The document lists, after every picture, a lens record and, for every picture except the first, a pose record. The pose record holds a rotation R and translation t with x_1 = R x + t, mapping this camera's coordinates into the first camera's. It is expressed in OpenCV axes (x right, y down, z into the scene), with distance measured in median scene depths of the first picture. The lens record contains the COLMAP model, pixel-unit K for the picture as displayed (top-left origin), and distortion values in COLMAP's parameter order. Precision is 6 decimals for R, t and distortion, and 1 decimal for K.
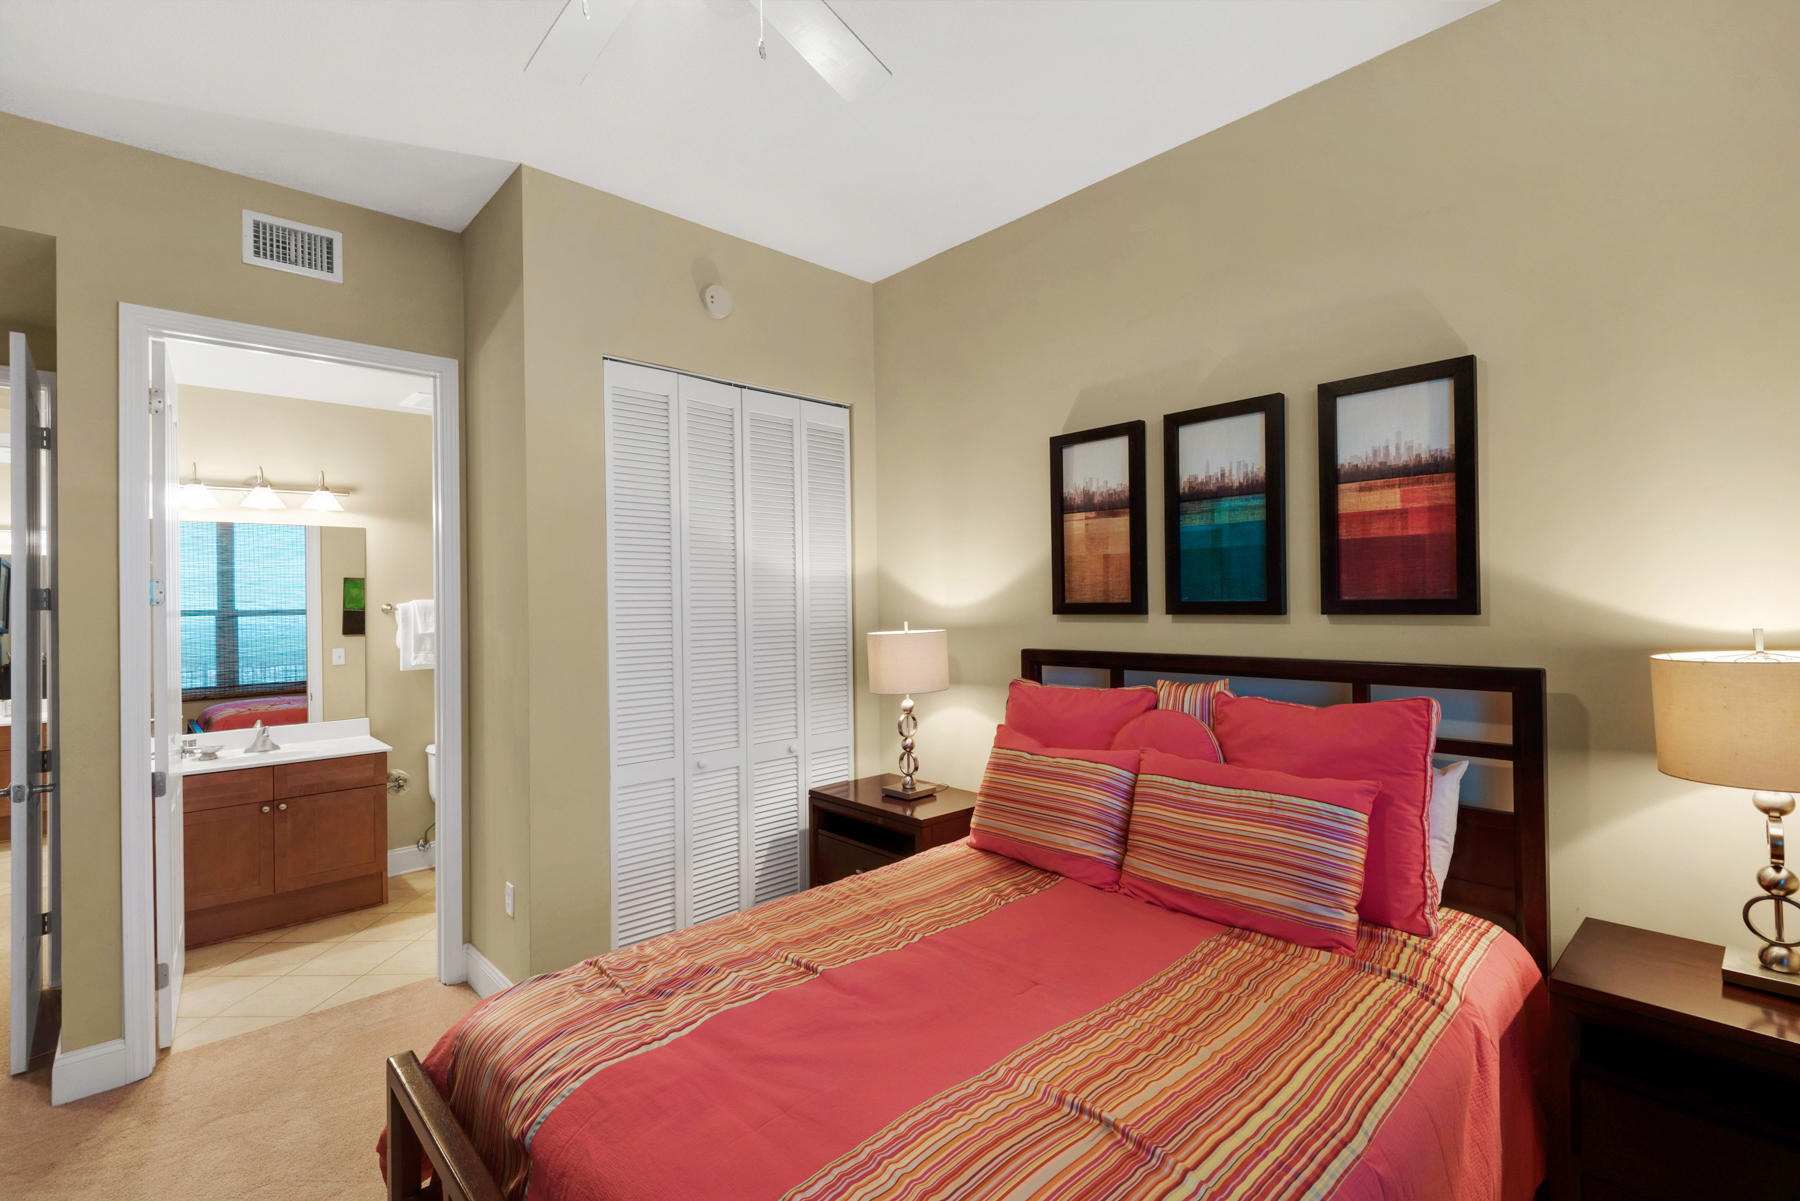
lens RADIAL K [[813.1, 0, 894.6], [0, 813.1, 593.3], [0, 0, 1]] dist [0.017085, -0.007444]
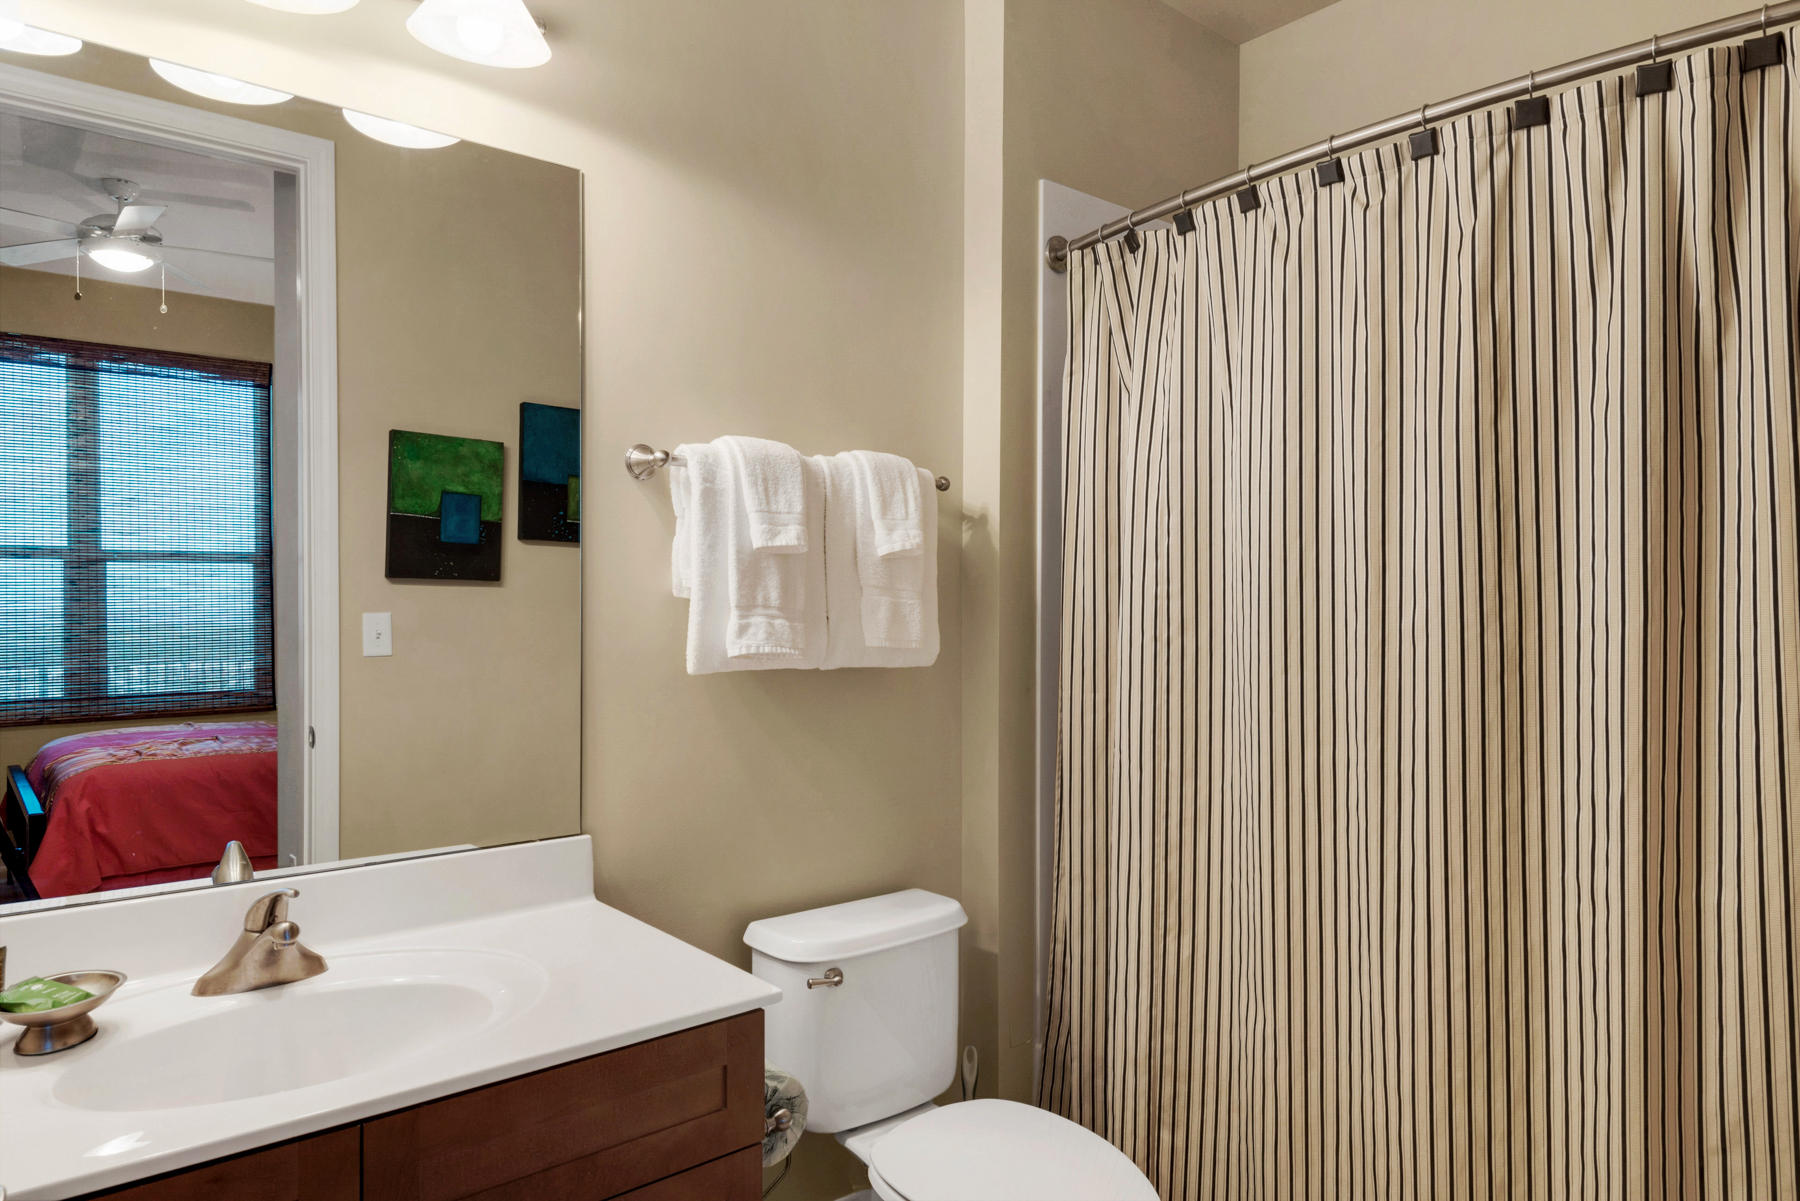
lens RADIAL K [[1123.2, 0, 902.1], [0, 1123.2, 607.7], [0, 0, 1]] dist [0.009727, 0.002483]
pose [[0.998539, 0.022102, -0.049317, -0.086687], [-0.021224, 0.999608, 0.018257, 0.010601], [0.049701, -0.017184, 0.998616, 0.102999]]
